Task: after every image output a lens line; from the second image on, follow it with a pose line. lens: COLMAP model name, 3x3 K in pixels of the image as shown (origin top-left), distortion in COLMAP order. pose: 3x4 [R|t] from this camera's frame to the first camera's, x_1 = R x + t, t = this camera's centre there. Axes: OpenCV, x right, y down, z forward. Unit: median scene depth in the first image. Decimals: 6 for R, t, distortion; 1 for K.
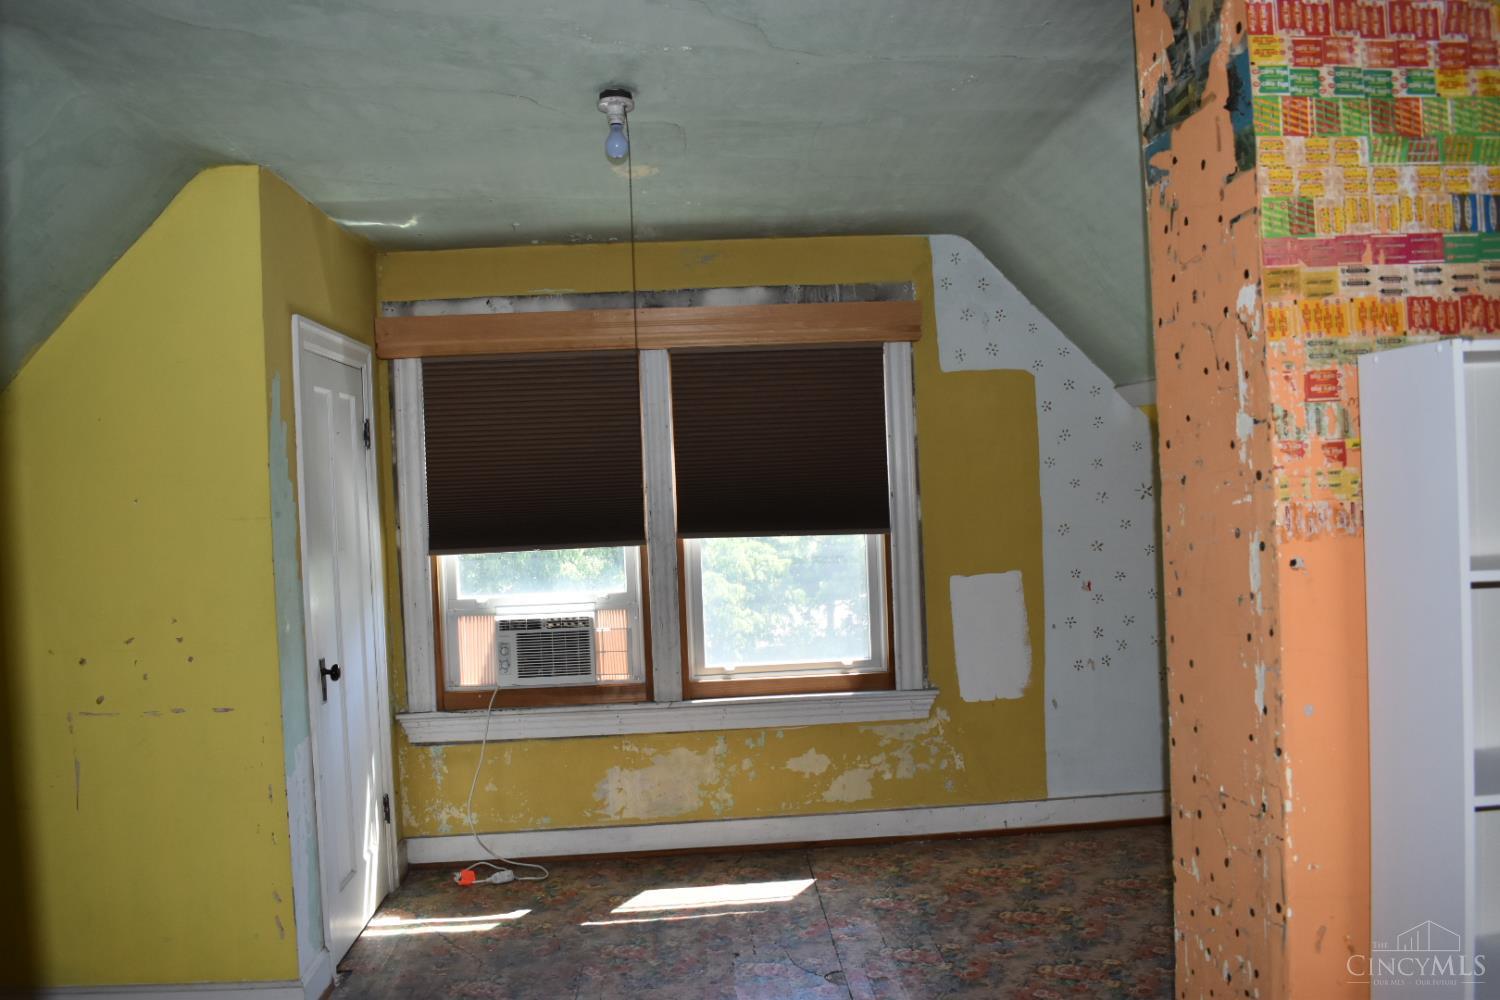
lens RADIAL K [[1196.6, 0, 747.4], [0, 1196.6, 496.9], [0, 0, 1]] dist [-0.071550, 0.011329]
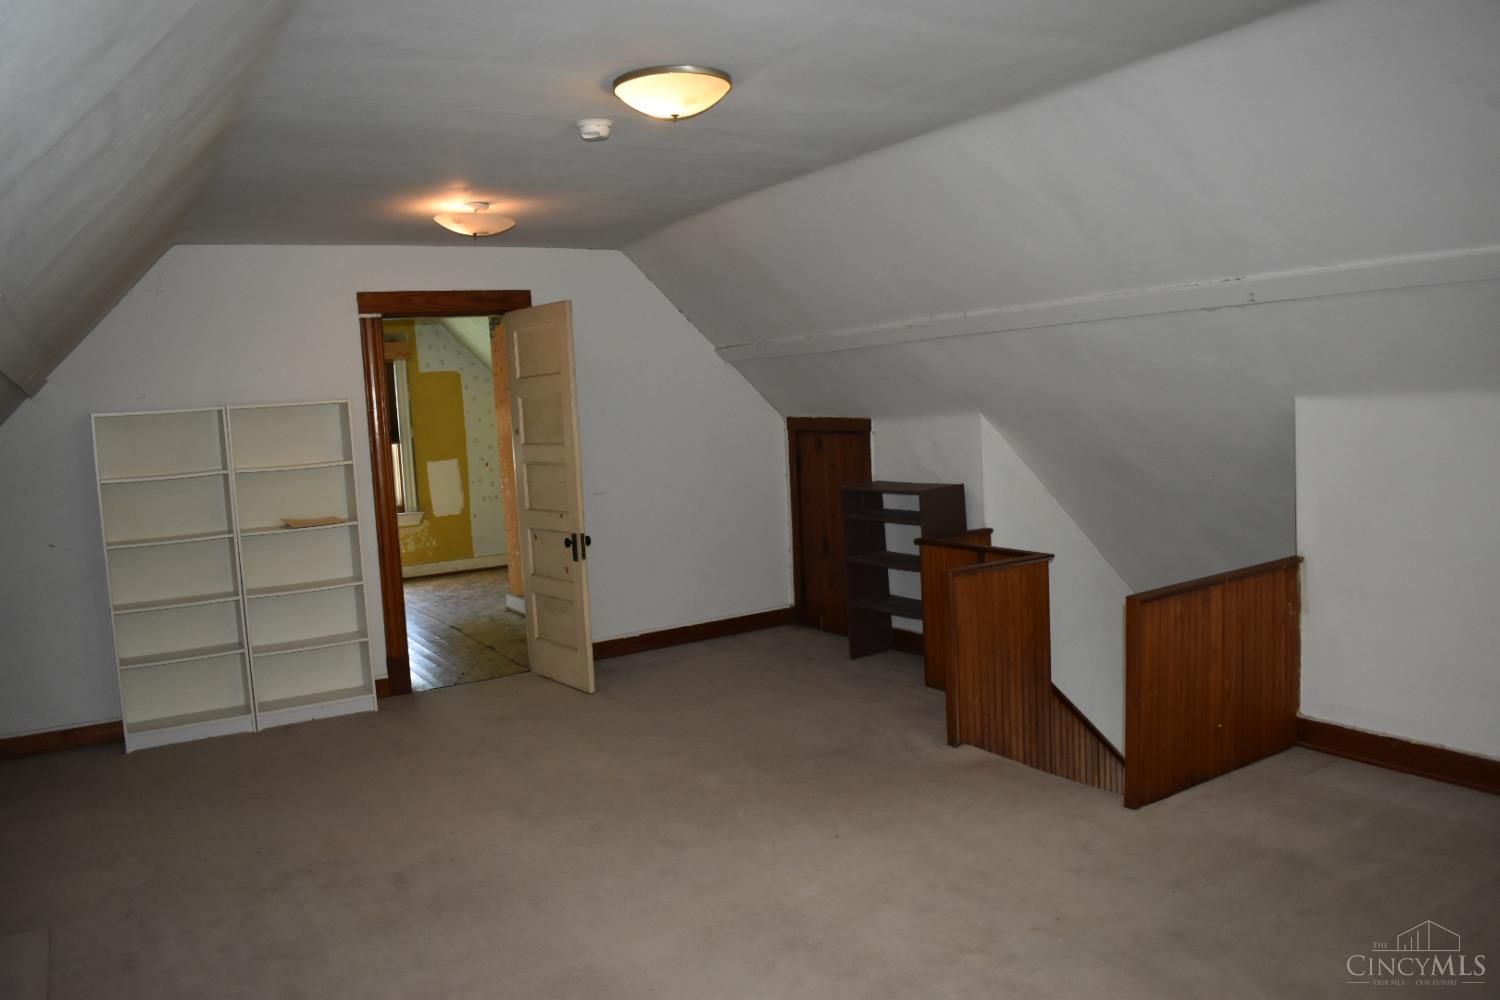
lens RADIAL K [[1196.6, 0, 745.2], [0, 1196.6, 502.6], [0, 0, 1]] dist [-0.071550, 0.011329]
pose [[0.889561, -0.048970, 0.454184, -0.327752], [0.026432, 0.998090, 0.055844, 0.032555], [-0.456050, -0.037672, 0.889156, -1.309232]]
